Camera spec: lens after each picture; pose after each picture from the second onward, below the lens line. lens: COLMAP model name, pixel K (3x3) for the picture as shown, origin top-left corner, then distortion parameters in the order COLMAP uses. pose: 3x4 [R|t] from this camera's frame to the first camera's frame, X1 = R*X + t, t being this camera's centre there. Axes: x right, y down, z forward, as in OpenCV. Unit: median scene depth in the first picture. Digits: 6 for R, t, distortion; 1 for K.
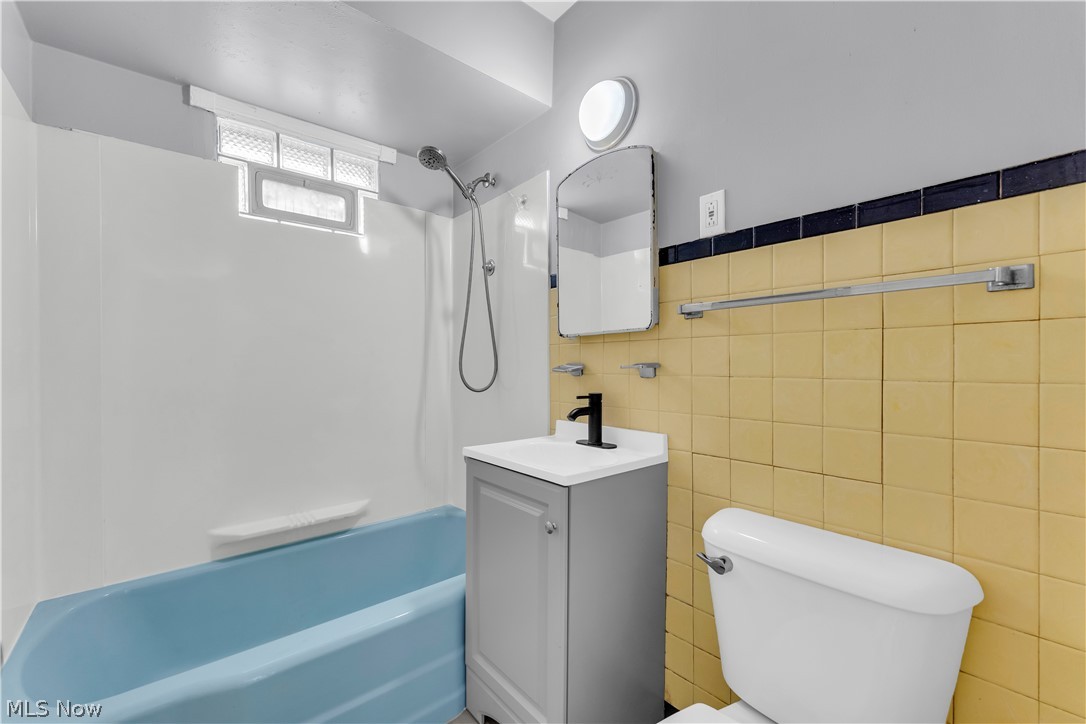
lens RADIAL K [[427.4, 0, 543.0], [0, 427.4, 362.0], [0, 0, 1]] dist [0.000156, -0.000044]
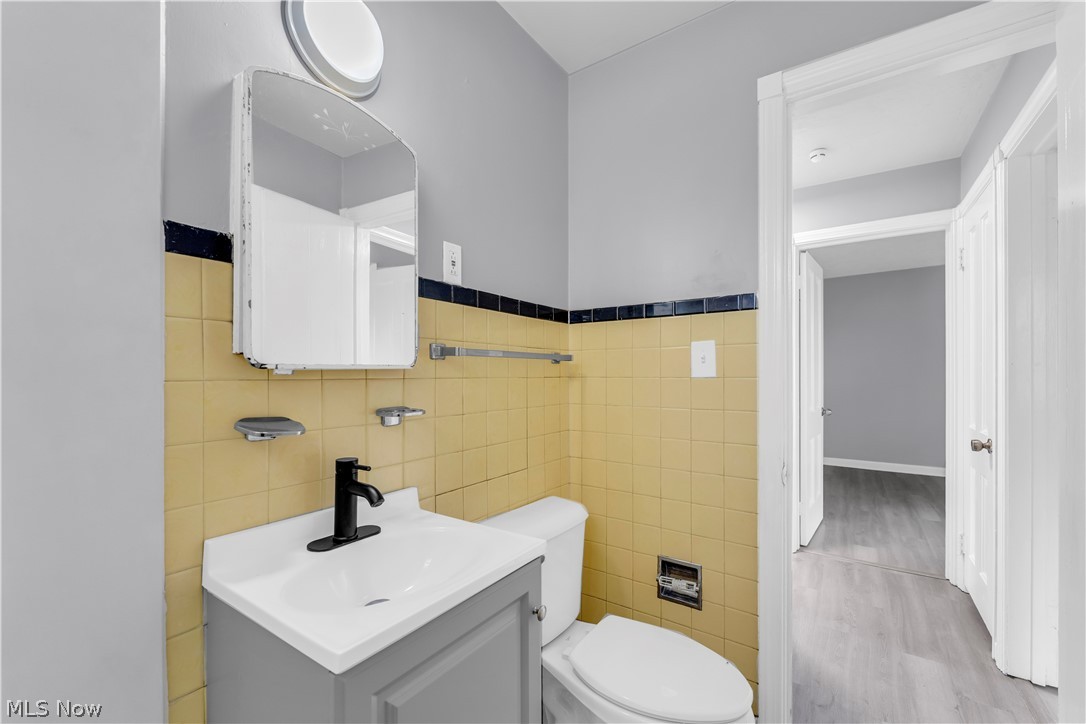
lens RADIAL K [[445.4, 0, 542.0], [0, 445.4, 369.0], [0, 0, 1]] dist [0.001417, -0.000198]
pose [[-0.278321, 0.022206, 0.960231, -0.696980], [0.012513, 0.999732, -0.019493, -0.055534], [-0.960407, 0.006590, -0.278524, 1.048286]]
